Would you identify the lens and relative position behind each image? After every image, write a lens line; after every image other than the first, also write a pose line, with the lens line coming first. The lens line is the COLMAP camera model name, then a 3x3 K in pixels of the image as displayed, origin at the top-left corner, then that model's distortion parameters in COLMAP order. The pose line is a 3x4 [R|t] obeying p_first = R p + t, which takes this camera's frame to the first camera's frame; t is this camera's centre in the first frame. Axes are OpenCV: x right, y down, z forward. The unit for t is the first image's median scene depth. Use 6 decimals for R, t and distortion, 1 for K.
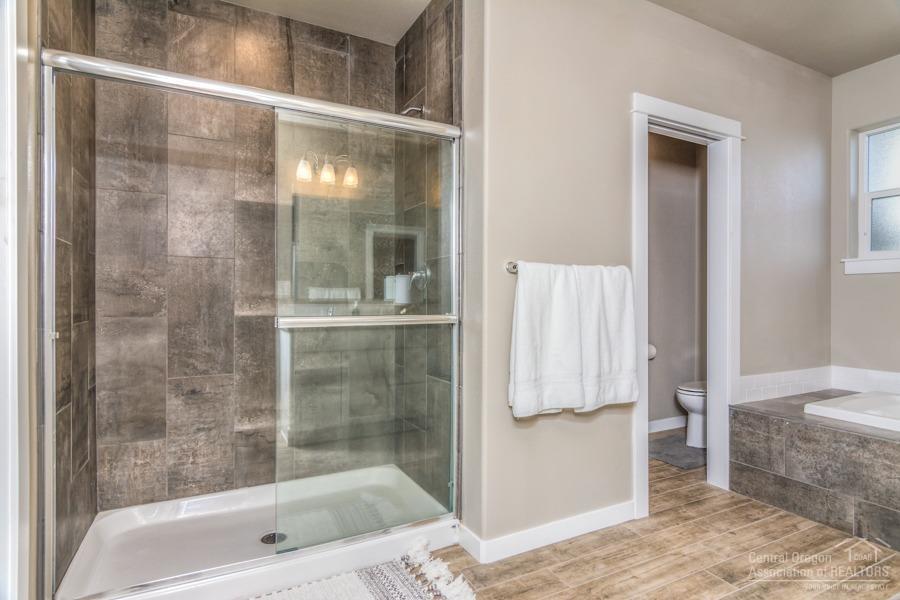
lens RADIAL K [[469.0, 0, 451.7], [0, 469.0, 300.8], [0, 0, 1]] dist [0.000476, -0.001191]
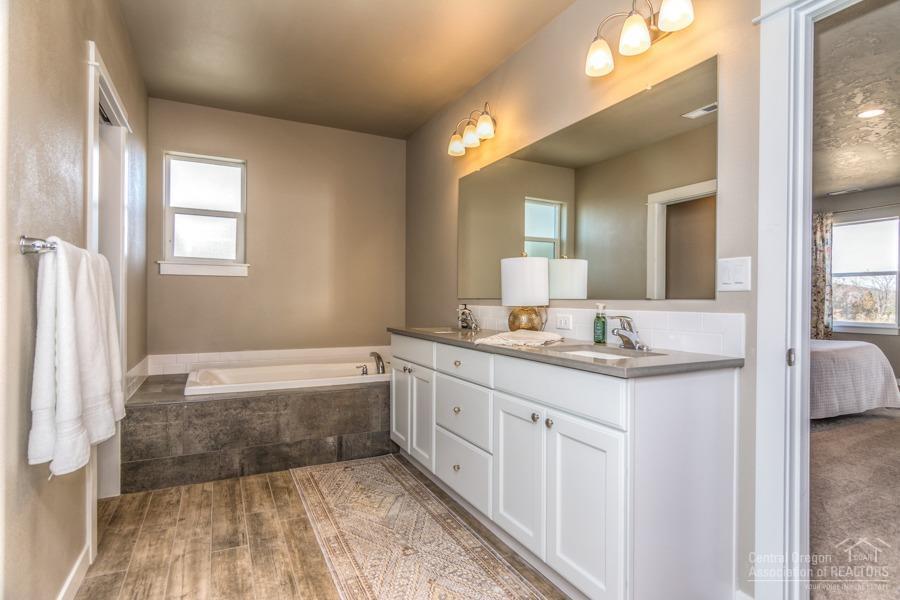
lens RADIAL K [[469.0, 0, 454.7], [0, 469.0, 293.6], [0, 0, 1]] dist [0.000476, -0.001191]
pose [[0.021237, 0.007393, 0.999747, -0.431105], [-0.004835, 0.999962, -0.007292, -0.006050], [-0.999763, -0.004679, 0.021271, 0.358152]]
